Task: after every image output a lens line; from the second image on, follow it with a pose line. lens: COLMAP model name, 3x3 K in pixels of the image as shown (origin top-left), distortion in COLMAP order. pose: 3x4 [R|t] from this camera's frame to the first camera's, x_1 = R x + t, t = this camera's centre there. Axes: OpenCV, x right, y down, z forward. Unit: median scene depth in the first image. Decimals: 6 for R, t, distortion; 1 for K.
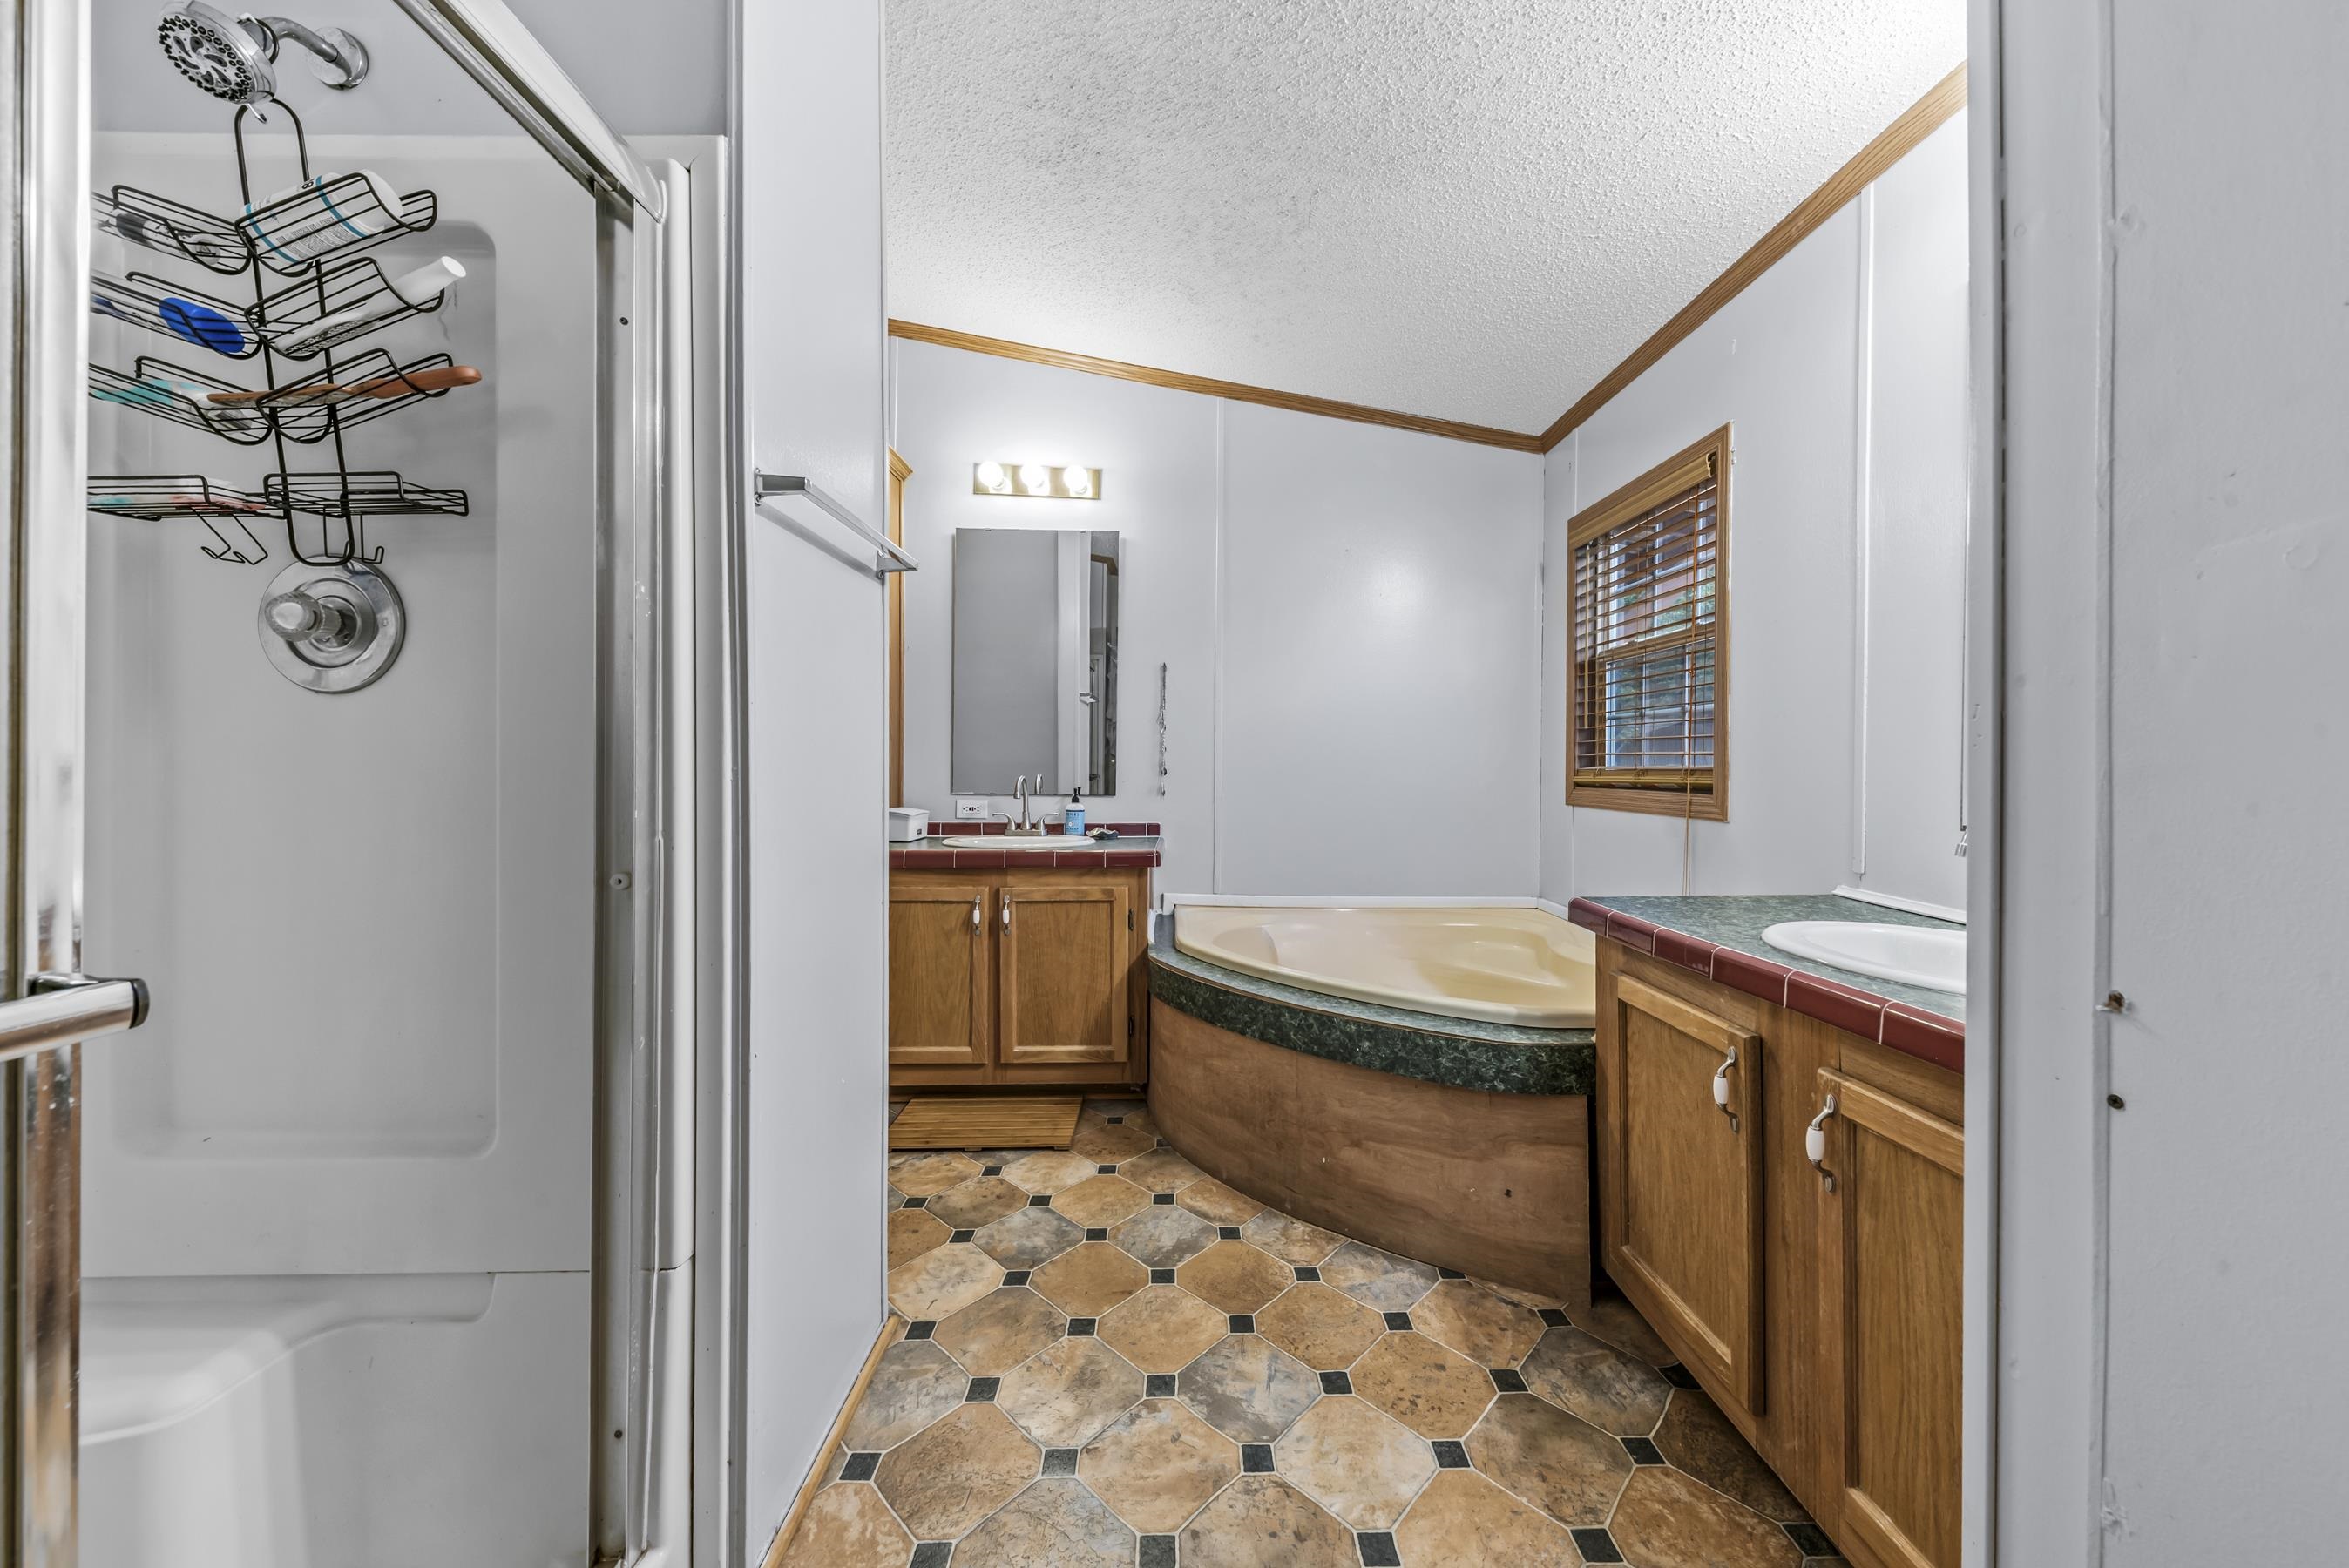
lens RADIAL K [[827.9, 0, 1184.5], [0, 827.9, 771.2], [0, 0, 1]] dist [0.005254, -0.001250]
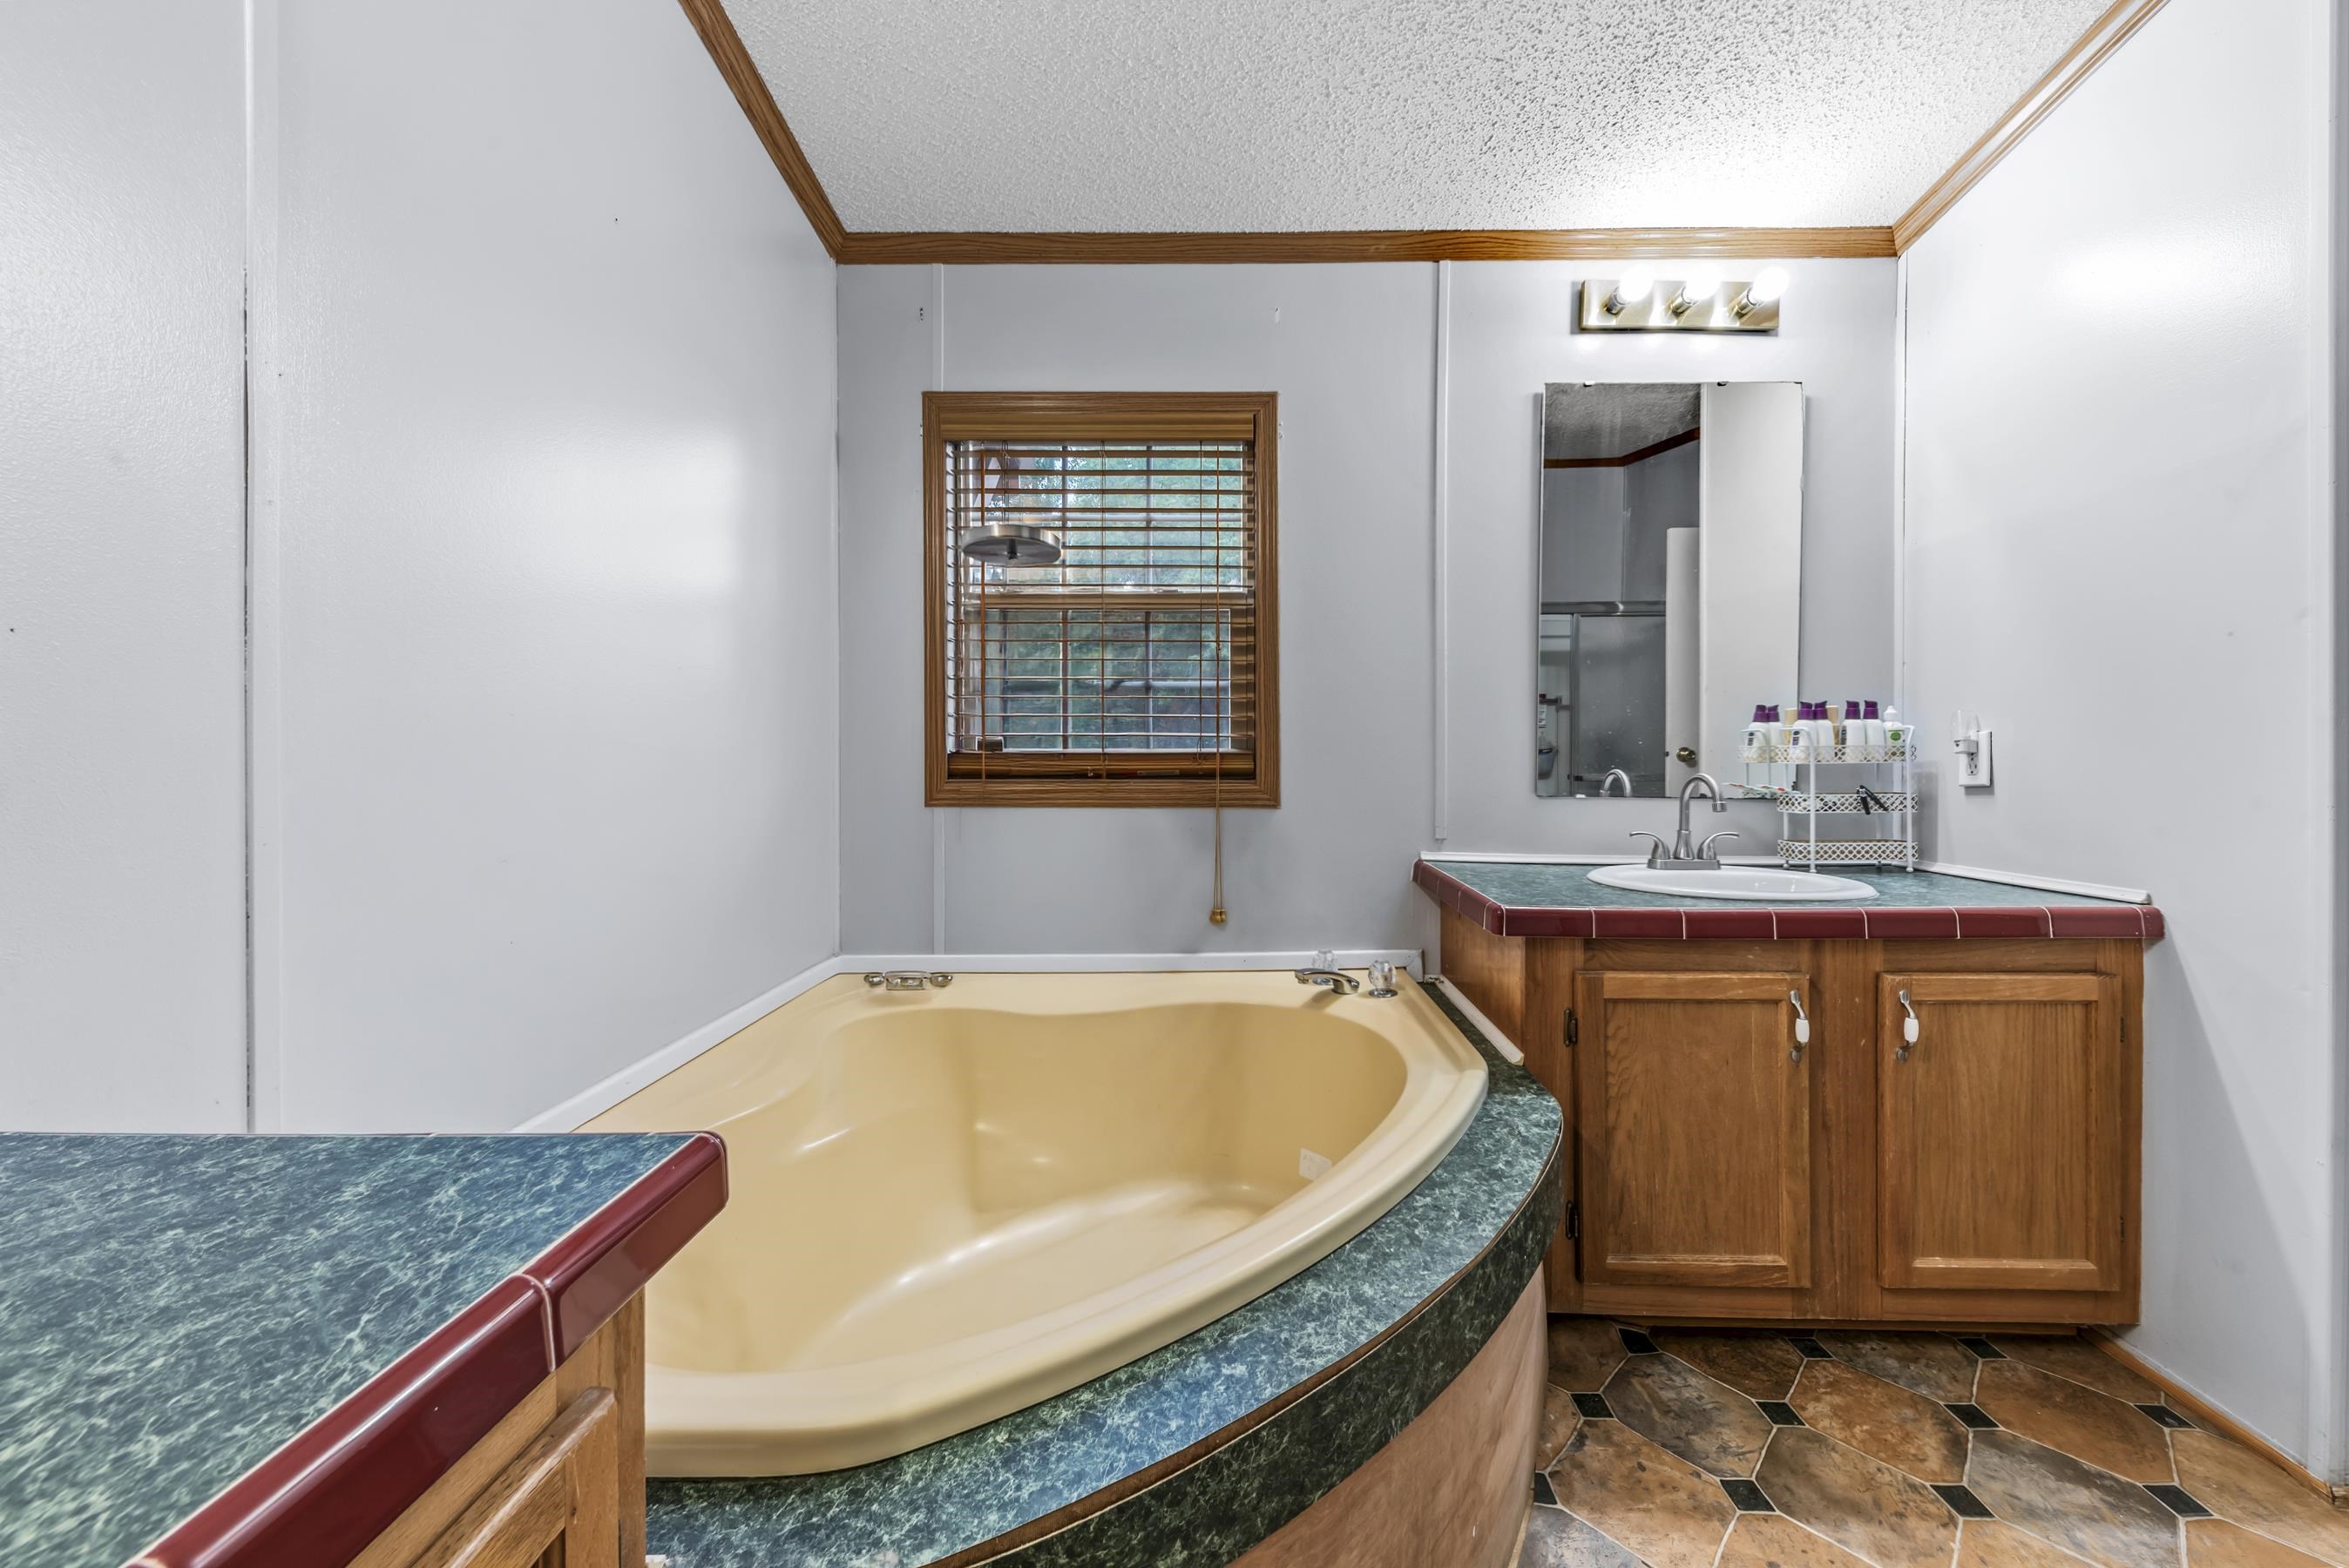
lens RADIAL K [[827.9, 0, 1188.7], [0, 827.9, 761.6], [0, 0, 1]] dist [0.005254, -0.001250]
pose [[0.031254, -0.013833, 0.999416, -0.393844], [0.006996, 0.999883, 0.013620, -0.007210], [-0.999487, 0.006566, 0.031347, 1.359706]]
